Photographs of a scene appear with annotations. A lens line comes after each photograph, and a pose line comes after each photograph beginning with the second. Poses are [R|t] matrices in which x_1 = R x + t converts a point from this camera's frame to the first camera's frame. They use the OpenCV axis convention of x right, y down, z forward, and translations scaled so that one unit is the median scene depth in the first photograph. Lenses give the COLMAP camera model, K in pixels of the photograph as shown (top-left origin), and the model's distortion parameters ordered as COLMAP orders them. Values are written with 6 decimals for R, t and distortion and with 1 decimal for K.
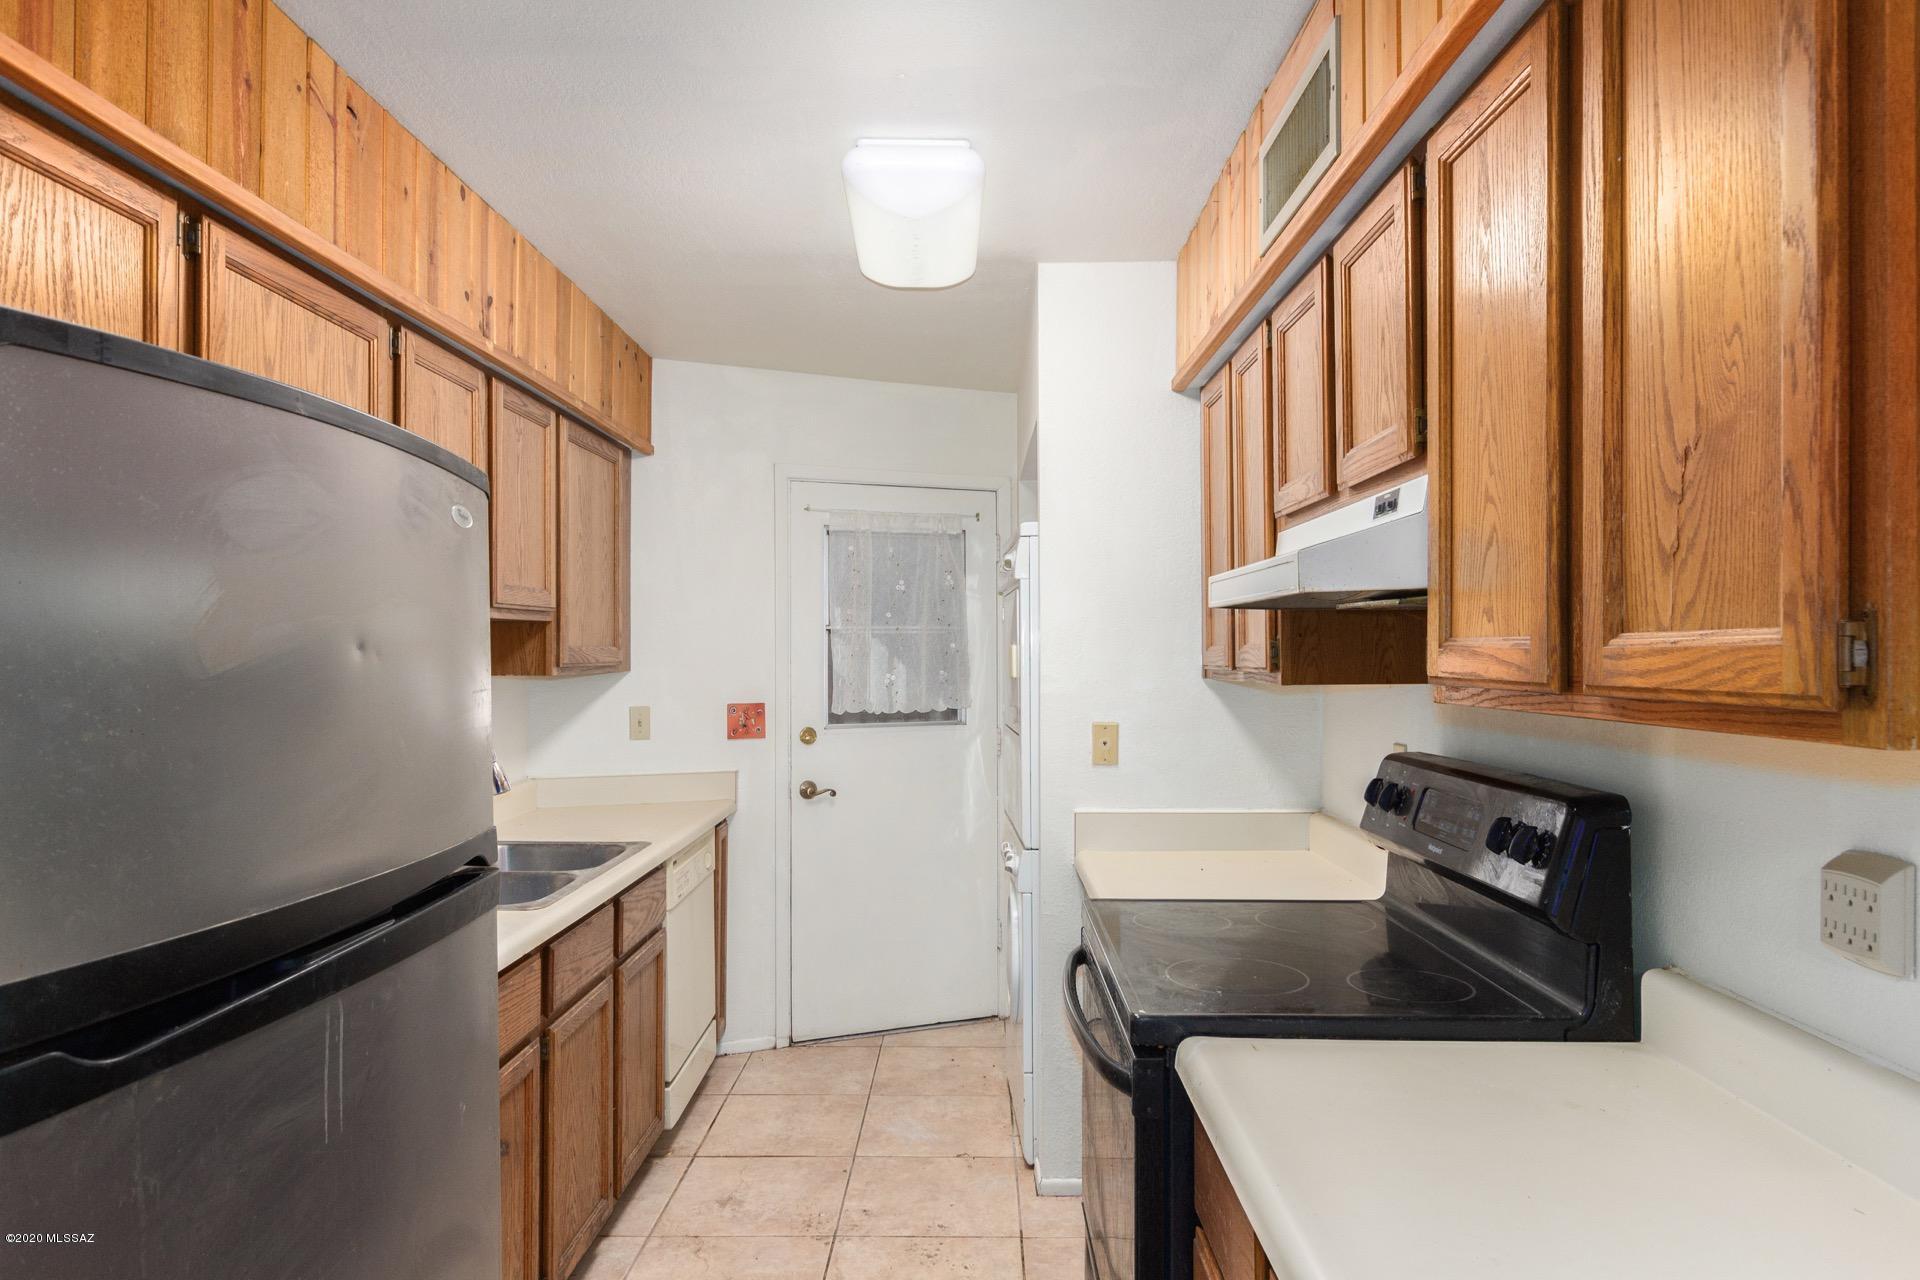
lens RADIAL K [[1162.3, 0, 967.7], [0, 1162.3, 642.1], [0, 0, 1]] dist [0.006282, -0.003805]
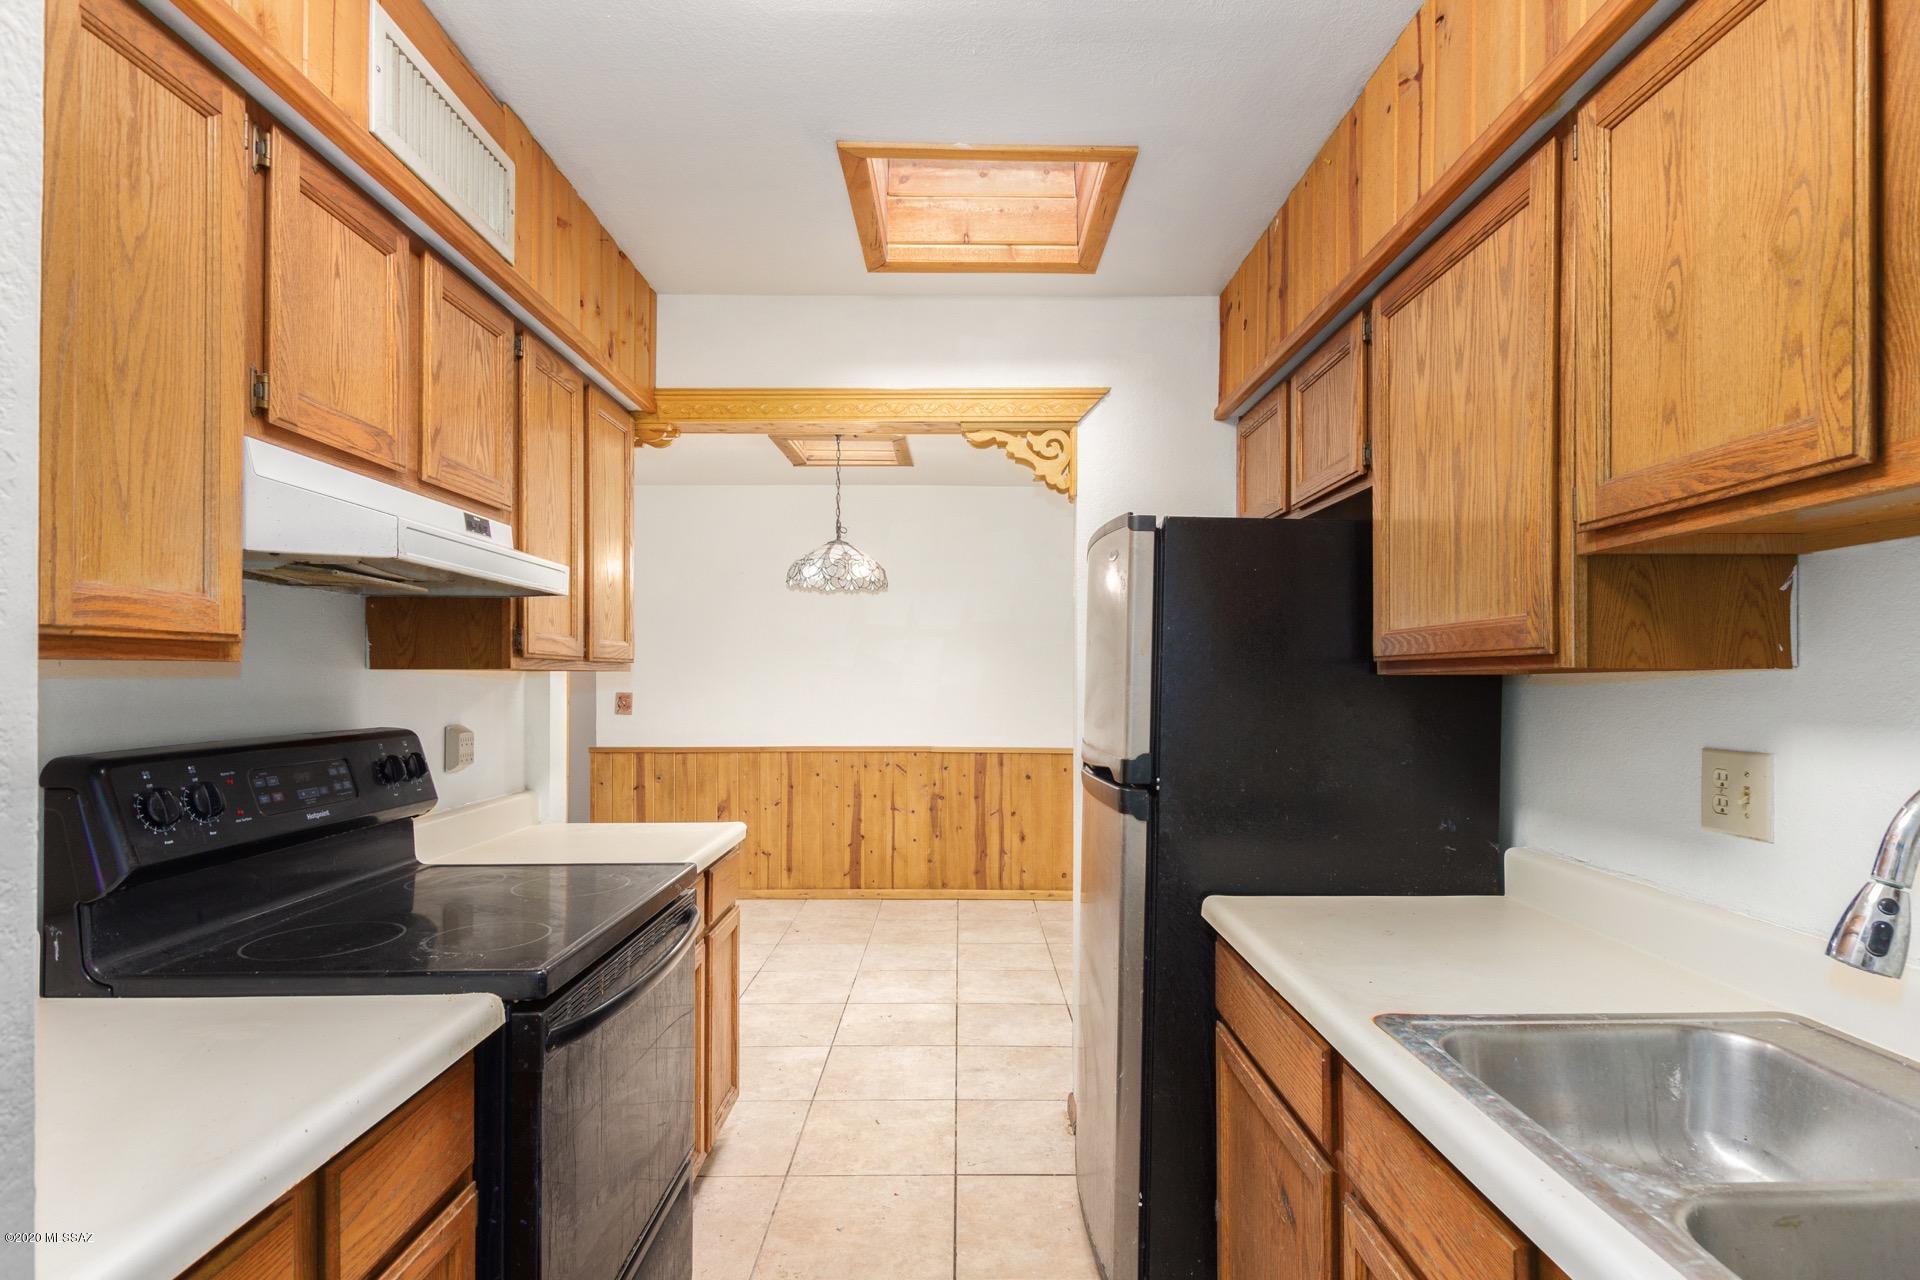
lens RADIAL K [[959.4, 0, 973.6], [0, 959.4, 669.2], [0, 0, 1]] dist [0.001804, -0.000189]
pose [[-0.999737, -0.001018, -0.022892, -0.117537], [-0.000597, 0.999830, -0.018405, 0.042706], [0.022906, -0.018387, -0.999569, 1.301974]]
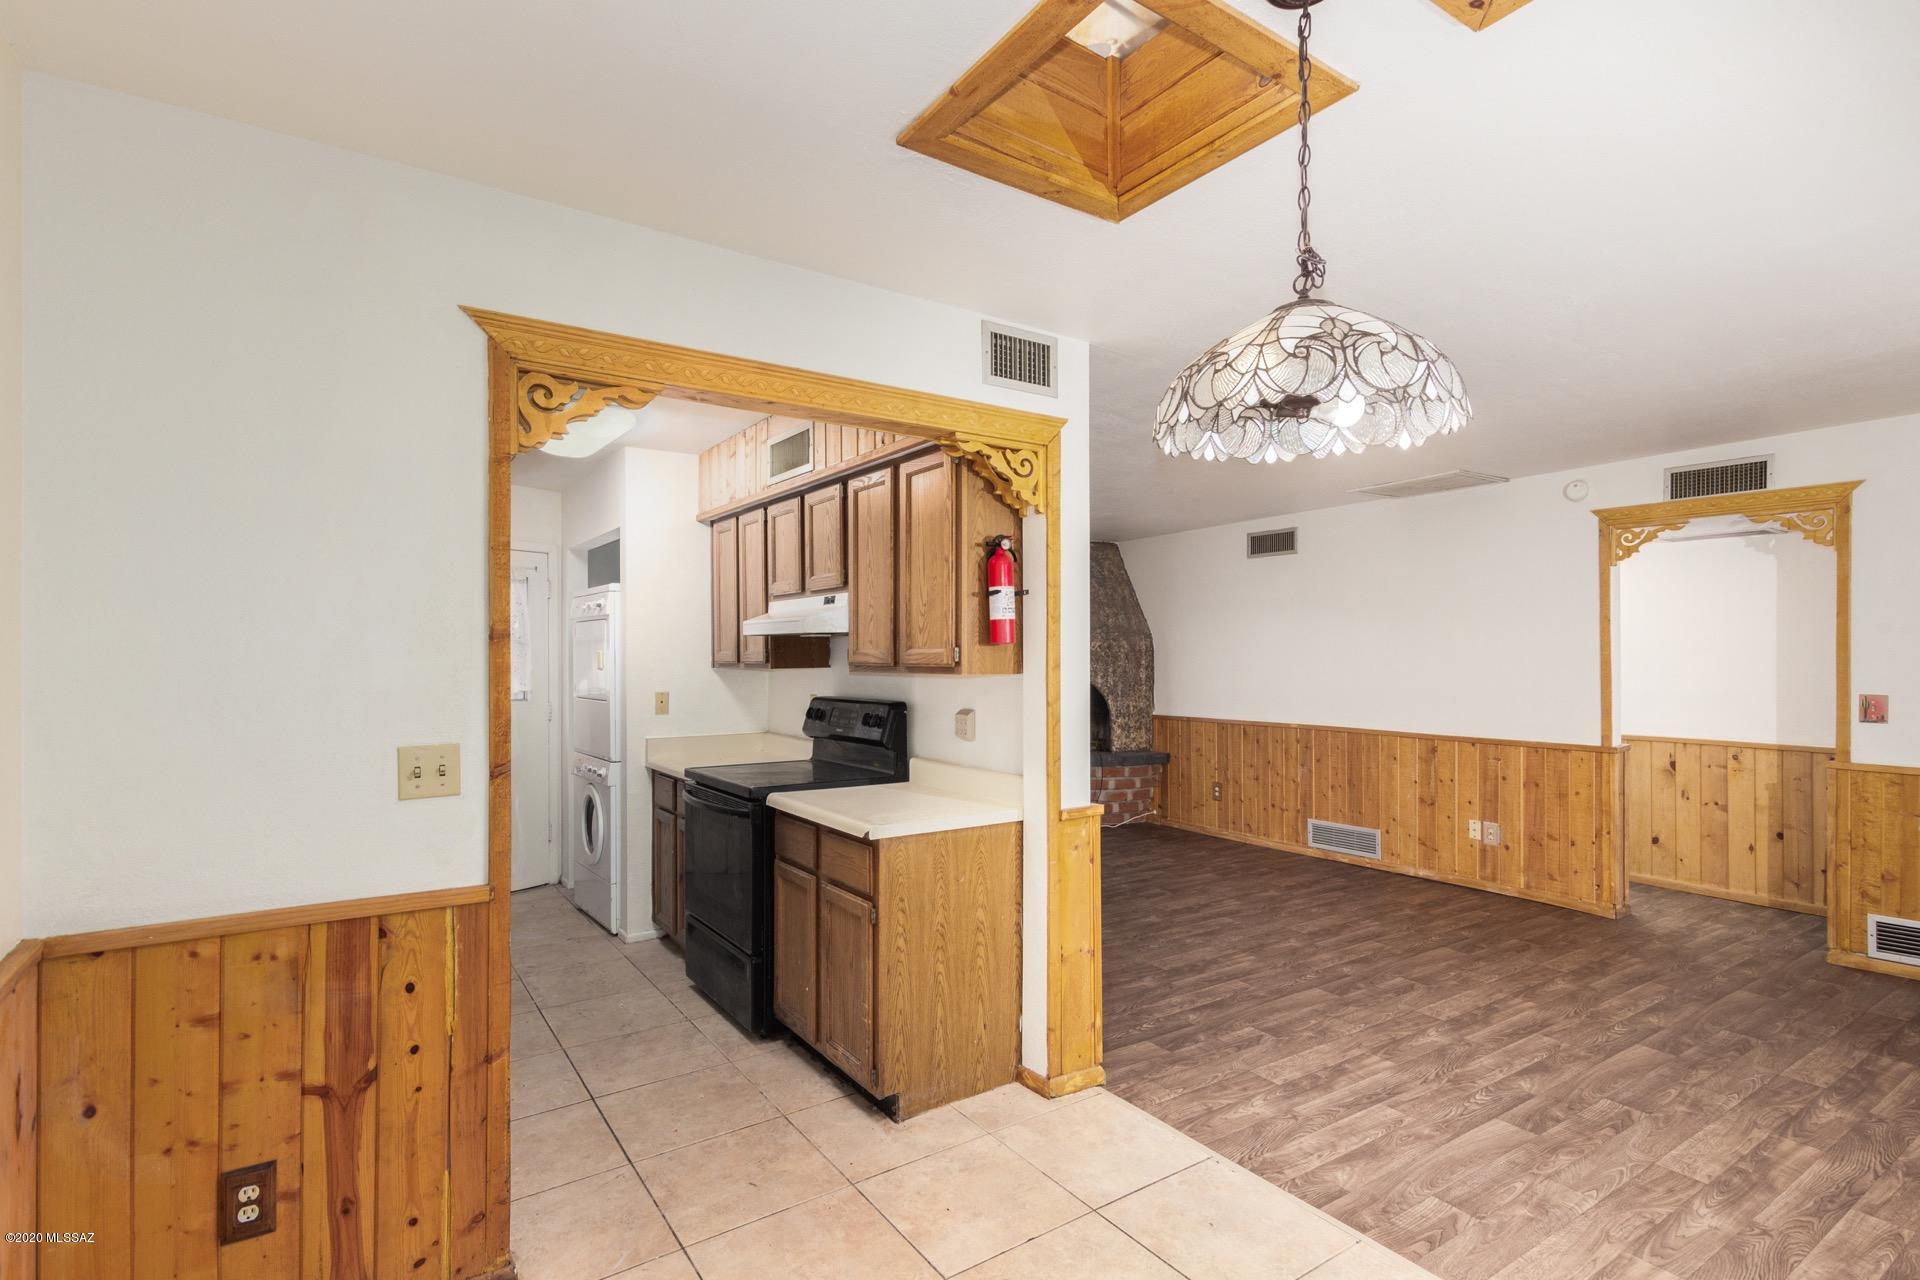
lens RADIAL K [[918.7, 0, 967.3], [0, 918.7, 655.3], [0, 0, 1]] dist [0.012540, -0.006554]
pose [[0.816658, -0.000759, 0.577121, -0.380598], [-0.004330, 0.999963, 0.007444, -0.004186], [-0.577105, -0.008578, 0.816625, -0.582028]]
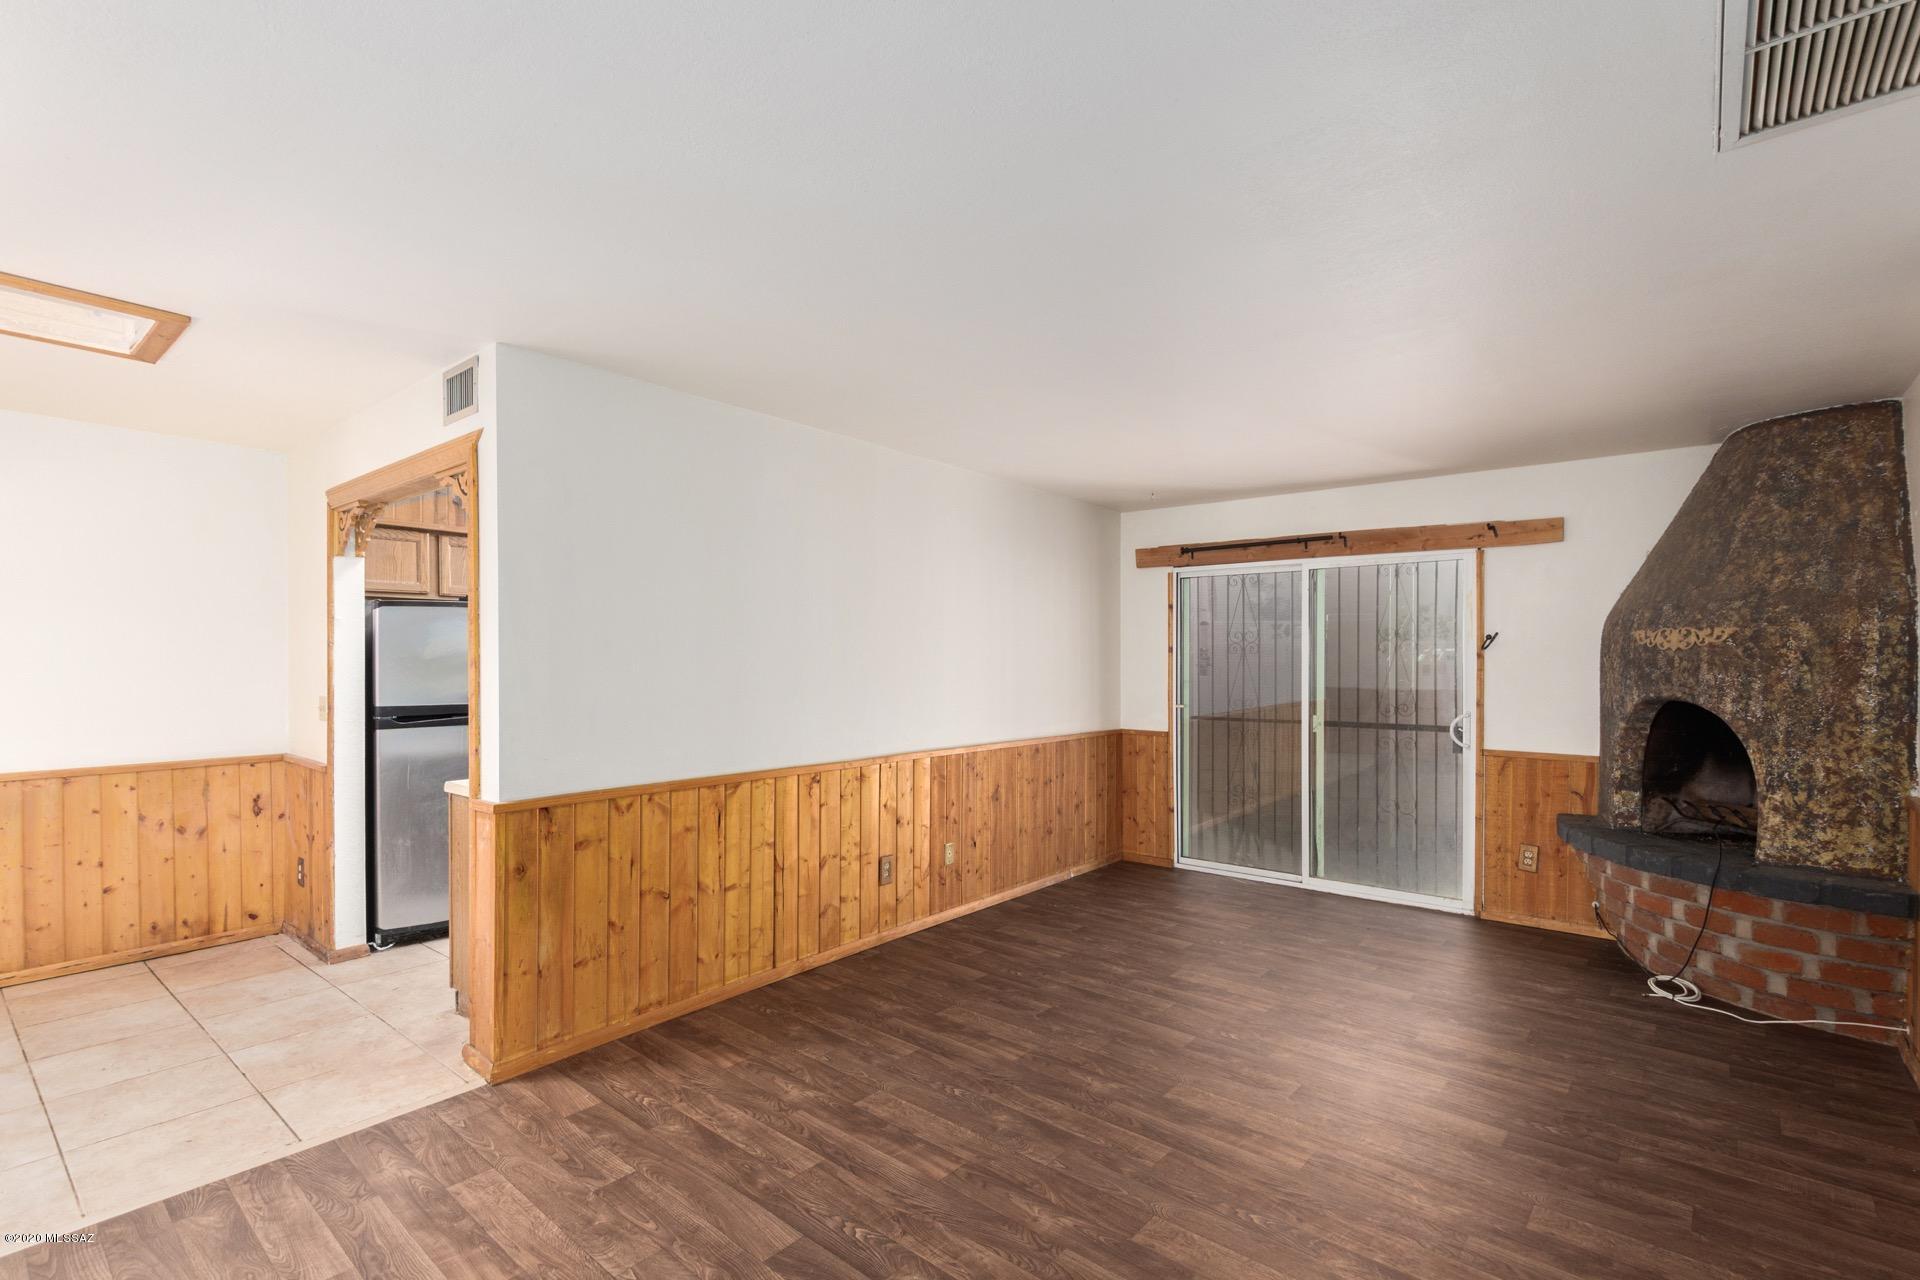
lens RADIAL K [[881.6, 0, 969.0], [0, 881.6, 668.3], [0, 0, 1]] dist [0.012409, -0.006655]
pose [[0.779996, 0.006682, -0.625749, 1.479757], [0.005218, 0.999839, 0.017181, 0.006217], [0.625763, -0.016666, 0.779835, -0.241320]]
